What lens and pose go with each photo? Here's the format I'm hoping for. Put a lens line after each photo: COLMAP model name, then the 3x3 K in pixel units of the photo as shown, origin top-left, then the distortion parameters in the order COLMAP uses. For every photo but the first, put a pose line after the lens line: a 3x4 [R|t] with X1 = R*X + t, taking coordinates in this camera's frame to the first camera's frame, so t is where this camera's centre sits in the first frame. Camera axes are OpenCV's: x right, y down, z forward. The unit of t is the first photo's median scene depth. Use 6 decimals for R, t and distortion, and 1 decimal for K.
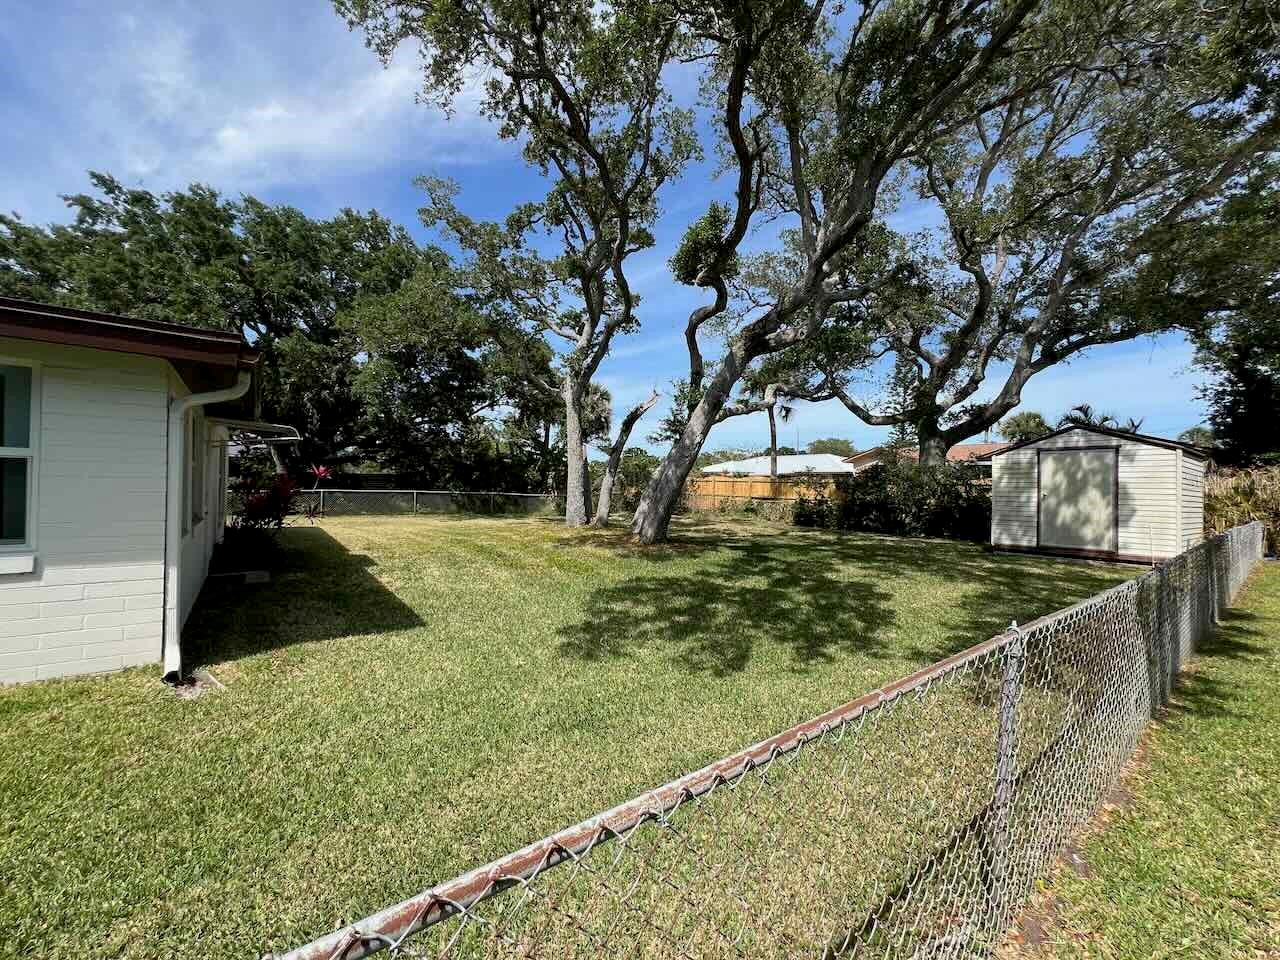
lens RADIAL K [[511.7, 0, 640.0], [0, 511.7, 480.0], [0, 0, 1]] dist [-0.002560, -0.000270]
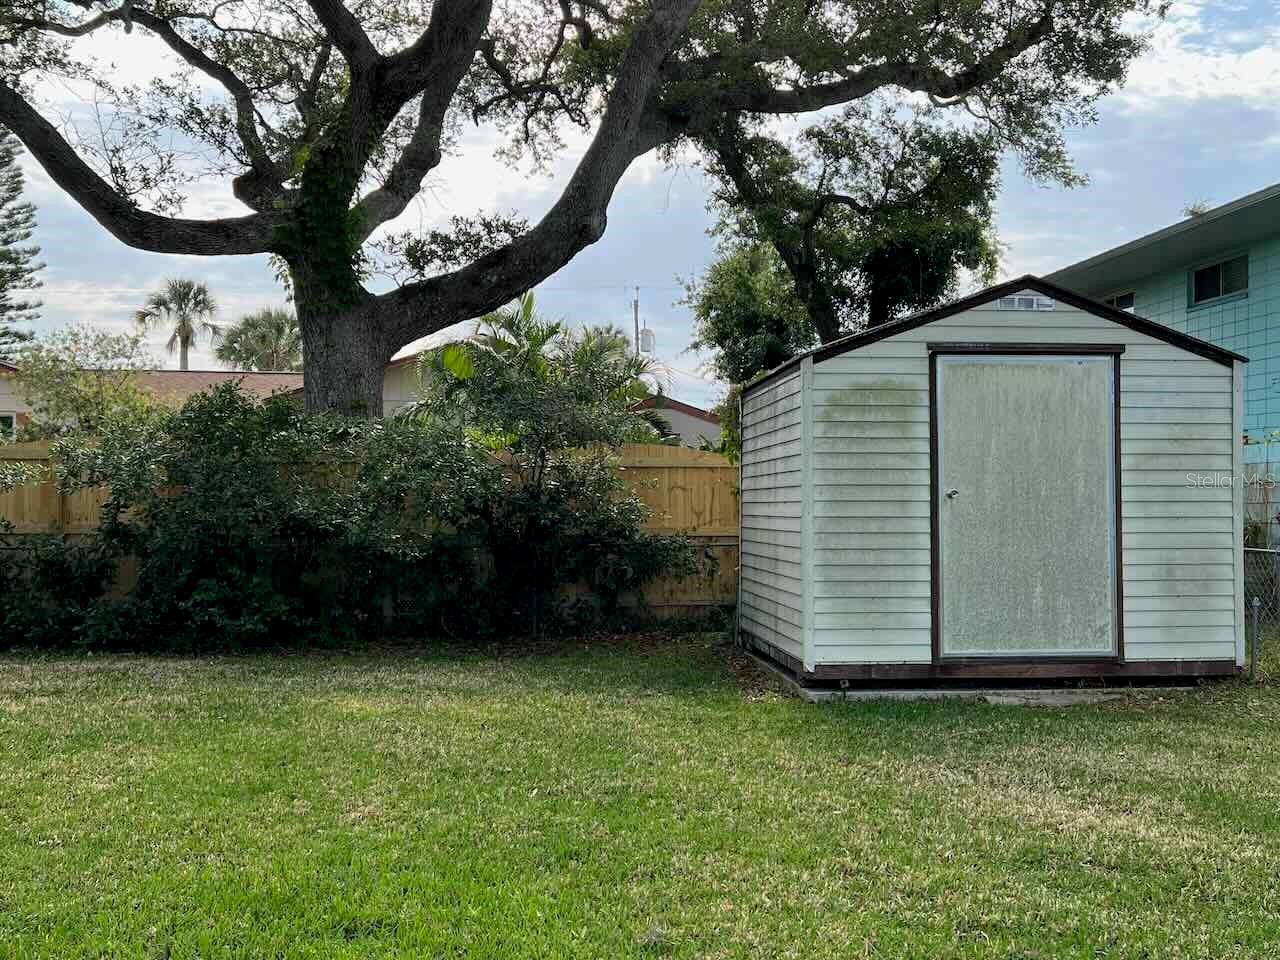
lens RADIAL K [[1209.1, 0, 640.0], [0, 1209.1, 480.0], [0, 0, 1]] dist [0.051799, -0.013814]
pose [[0.512196, -0.006036, 0.858847, 0.046313], [-0.004386, 0.999944, 0.009643, 0.011140], [-0.858857, -0.008707, 0.512141, 0.572151]]
